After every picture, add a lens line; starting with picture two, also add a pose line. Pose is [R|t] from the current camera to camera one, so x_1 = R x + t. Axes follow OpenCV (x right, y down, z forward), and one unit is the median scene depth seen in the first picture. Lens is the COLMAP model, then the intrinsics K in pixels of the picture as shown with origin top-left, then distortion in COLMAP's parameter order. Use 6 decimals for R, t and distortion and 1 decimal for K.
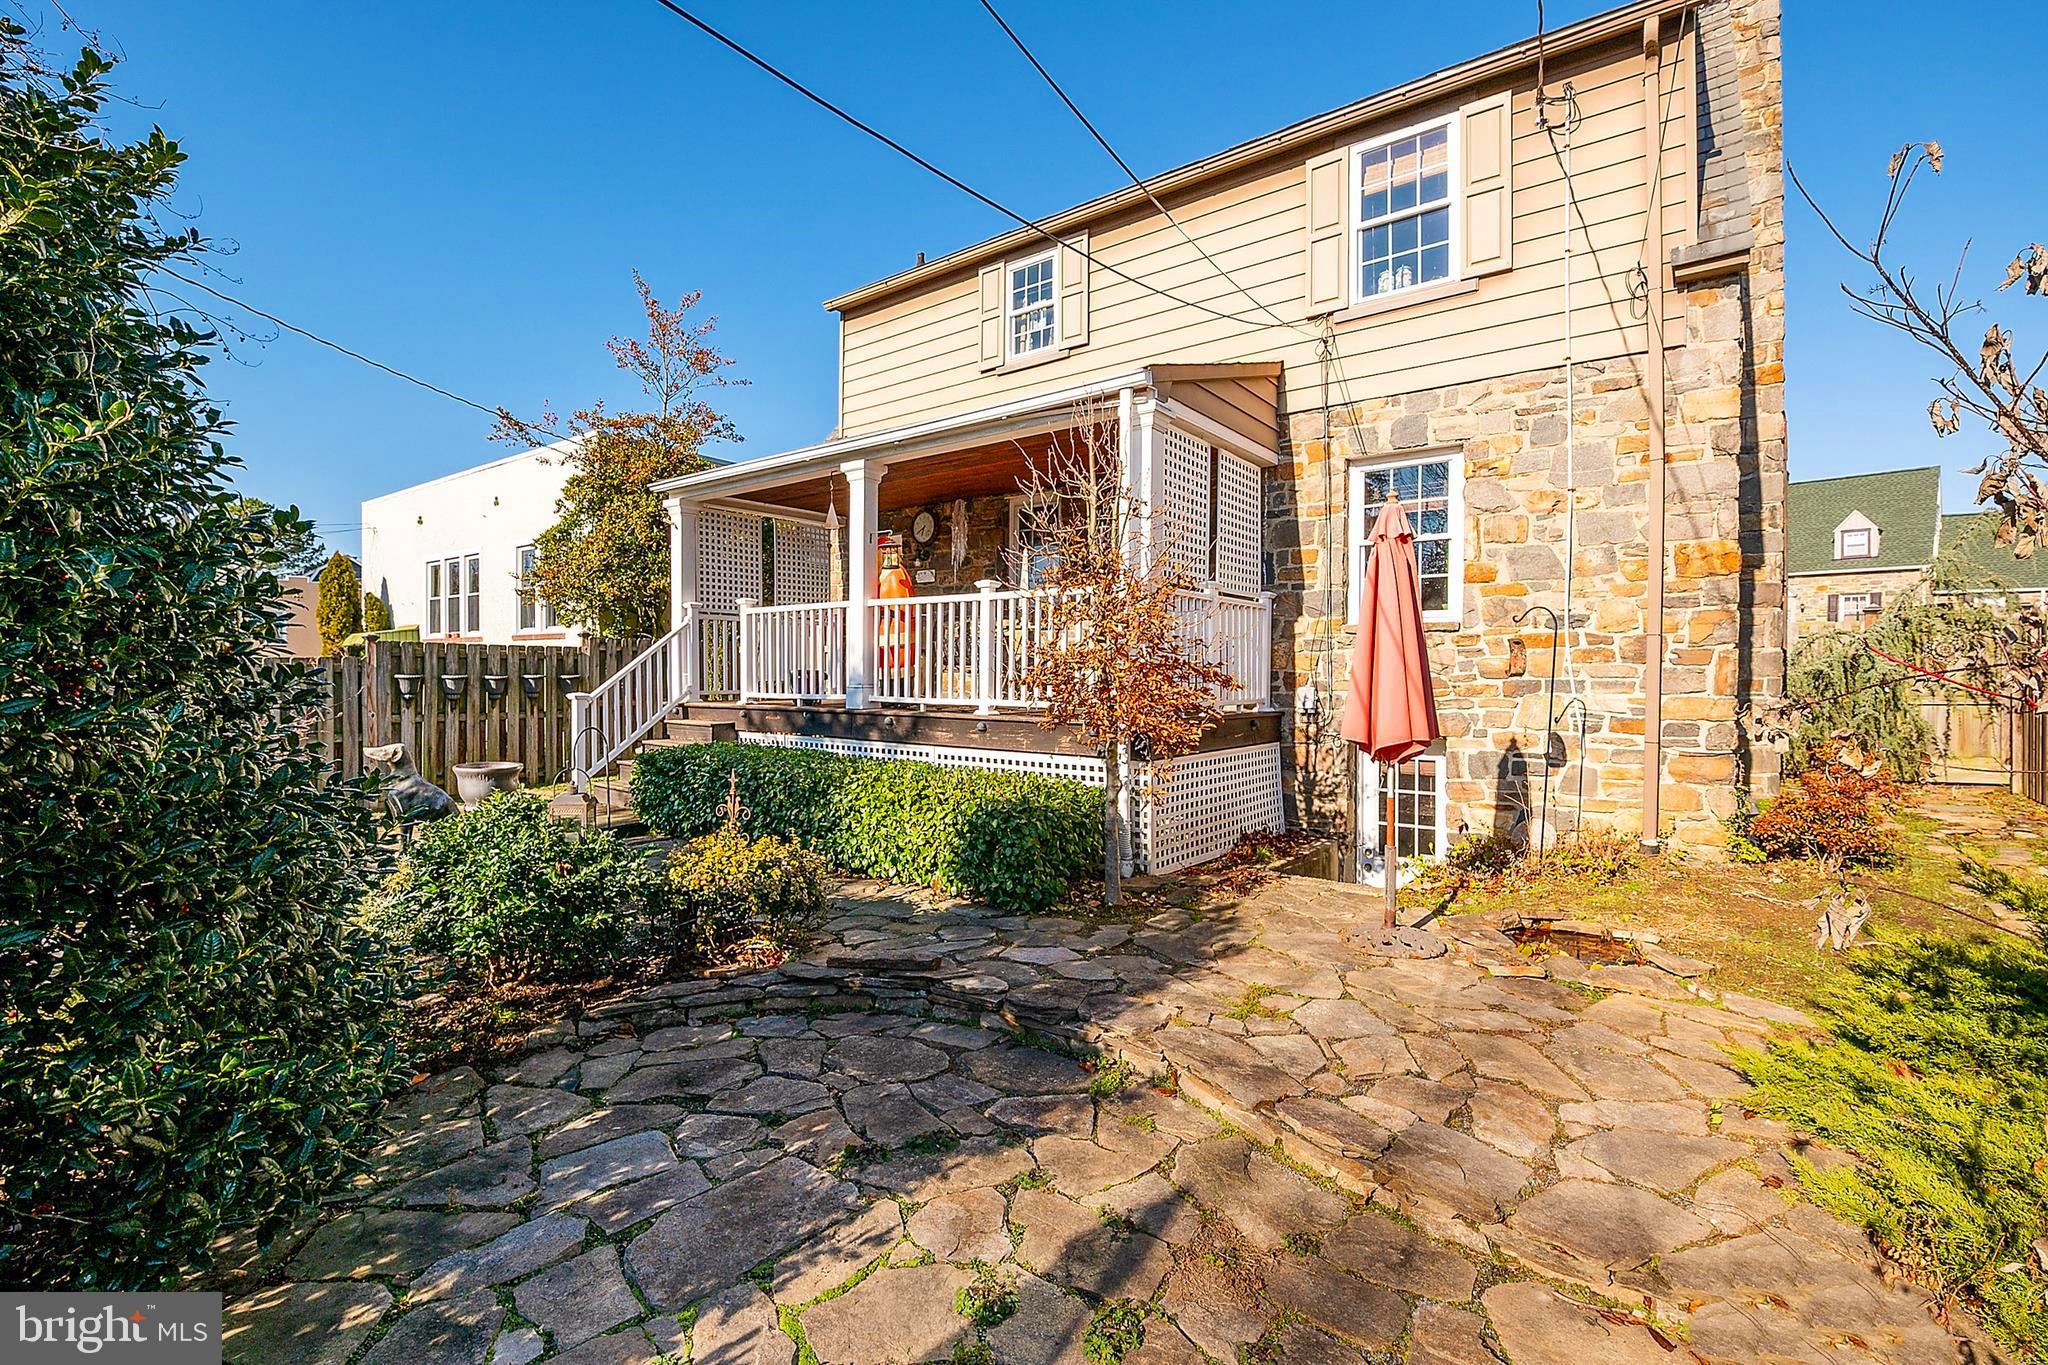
lens RADIAL K [[910.2, 0, 1024.0], [0, 910.2, 682.5], [0, 0, 1]] dist [-0.001142, -0.000207]
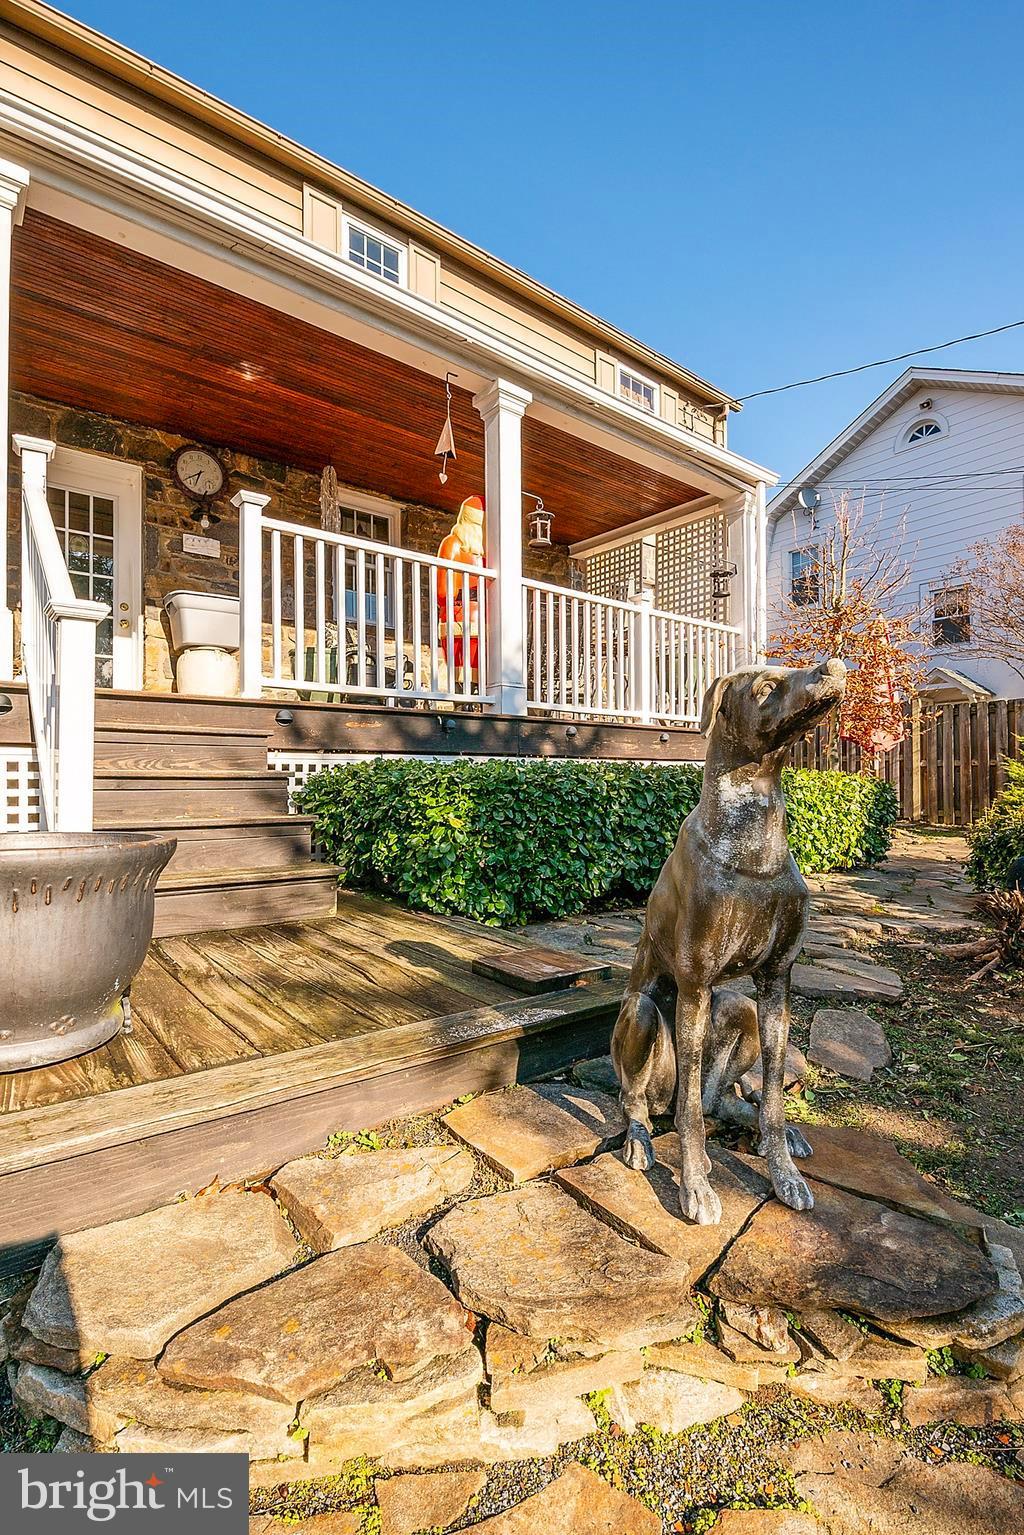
lens RADIAL K [[682.2, 0, 512.0], [0, 682.2, 767.5], [0, 0, 1]] dist [-0.001142, -0.000207]
pose [[0.225856, 0.002410, 0.974158, -0.774256], [0.013218, 0.999897, -0.005538, 0.079934], [-0.974071, 0.014127, 0.225801, 0.929944]]
